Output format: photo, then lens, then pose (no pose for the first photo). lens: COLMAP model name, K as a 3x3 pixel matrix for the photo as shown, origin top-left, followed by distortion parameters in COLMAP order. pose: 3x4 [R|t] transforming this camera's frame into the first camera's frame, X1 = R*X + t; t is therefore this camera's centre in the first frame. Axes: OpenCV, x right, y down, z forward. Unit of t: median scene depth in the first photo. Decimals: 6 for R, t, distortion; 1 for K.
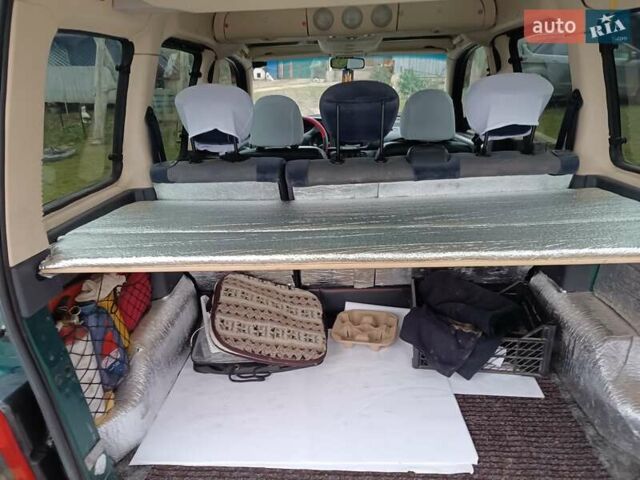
lens RADIAL K [[449.9, 0, 320.0], [0, 449.9, 240.0], [0, 0, 1]] dist [0.021840, -0.002533]
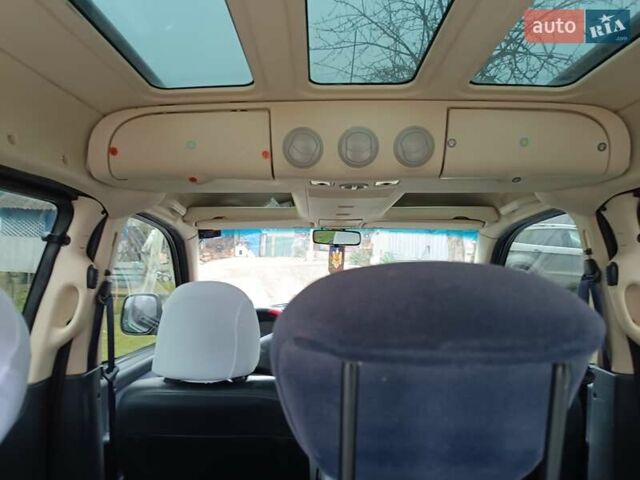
lens RADIAL K [[449.9, 0, 320.0], [0, 449.9, 240.0], [0, 0, 1]] dist [0.021840, -0.002533]
pose [[0.998488, 0.036730, 0.040888, 0.009023], [-0.018747, 0.926907, -0.374823, -0.174380], [-0.051667, 0.373490, 0.926194, 0.496466]]
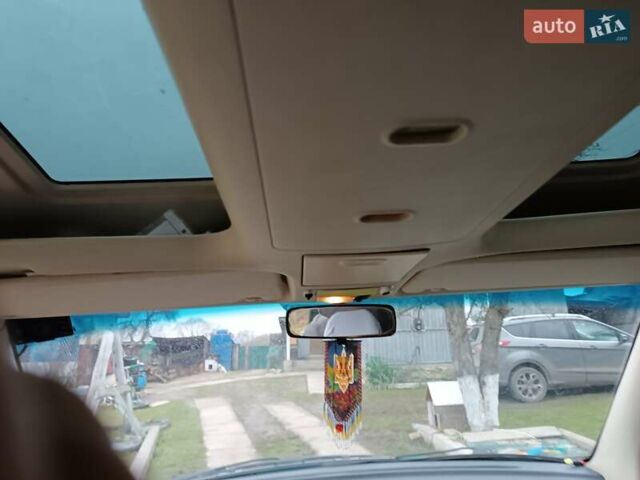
lens RADIAL K [[449.9, 0, 320.0], [0, 449.9, 240.0], [0, 0, 1]] dist [0.021840, -0.002533]
pose [[0.995811, 0.002529, 0.091403, 0.026496], [0.051085, 0.813679, -0.579066, -0.372976], [-0.075837, 0.581309, 0.810141, 1.038784]]
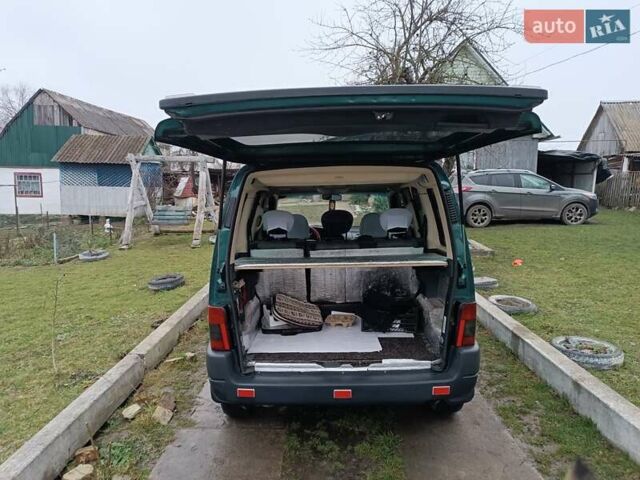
lens RADIAL K [[449.9, 0, 320.0], [0, 449.9, 240.0], [0, 0, 1]] dist [0.021840, -0.002533]
pose [[0.999345, 0.013253, 0.033660, -0.061071], [-0.004582, 0.969355, -0.245622, 0.291044], [-0.035883, 0.245307, 0.968781, -0.947347]]
